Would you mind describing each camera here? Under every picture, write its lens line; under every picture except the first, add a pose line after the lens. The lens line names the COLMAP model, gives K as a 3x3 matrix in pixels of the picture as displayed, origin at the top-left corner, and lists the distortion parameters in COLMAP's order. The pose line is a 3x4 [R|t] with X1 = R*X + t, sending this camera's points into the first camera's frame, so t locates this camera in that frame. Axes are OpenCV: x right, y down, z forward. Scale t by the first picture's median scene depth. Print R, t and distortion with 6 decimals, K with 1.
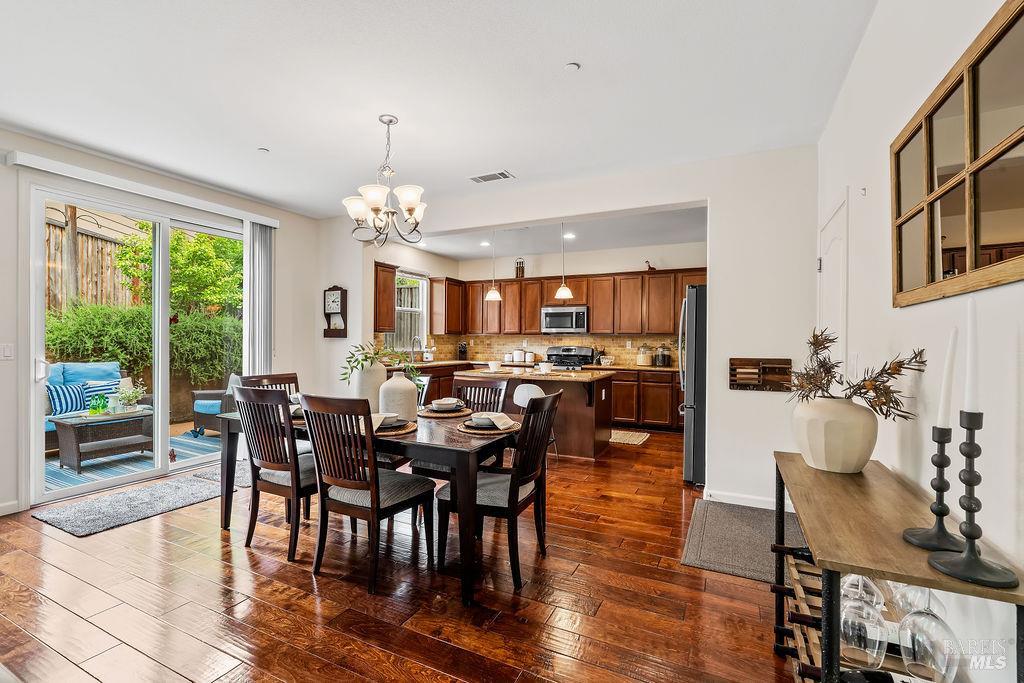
lens RADIAL K [[457.0, 0, 511.9], [0, 457.0, 339.6], [0, 0, 1]] dist [-0.007149, 0.002889]
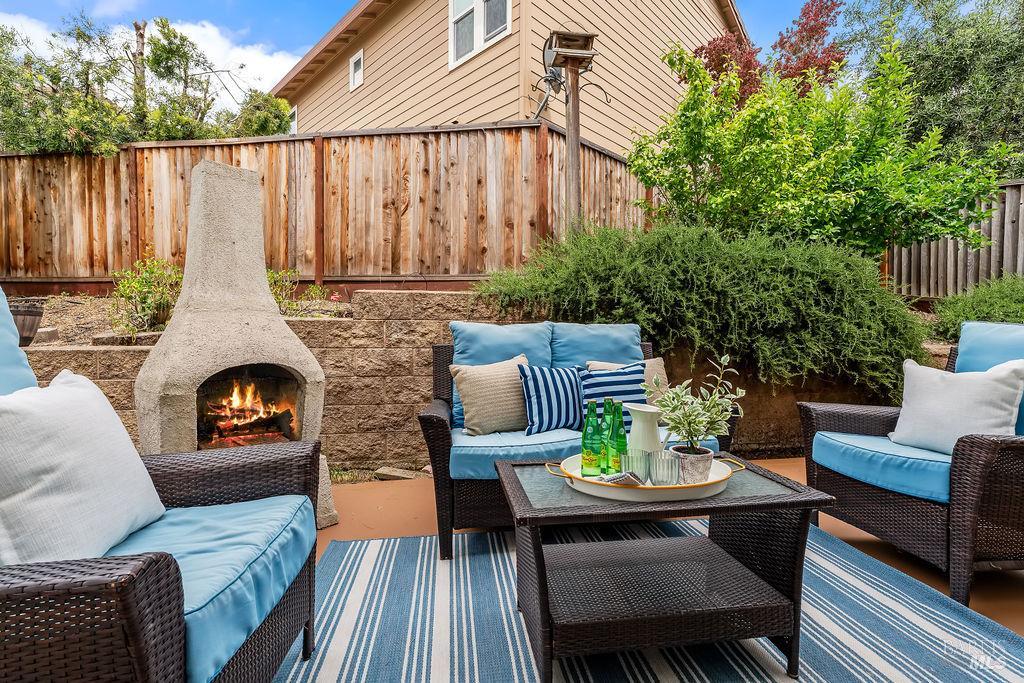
lens RADIAL K [[457.0, 0, 512.9], [0, 457.0, 338.2], [0, 0, 1]] dist [-0.007149, 0.002889]
pose [[0.587192, -0.000121, -0.809447, -0.516516], [0.001553, 0.999998, 0.000977, 0.057770], [0.809446, -0.001830, 0.587191, 0.571408]]
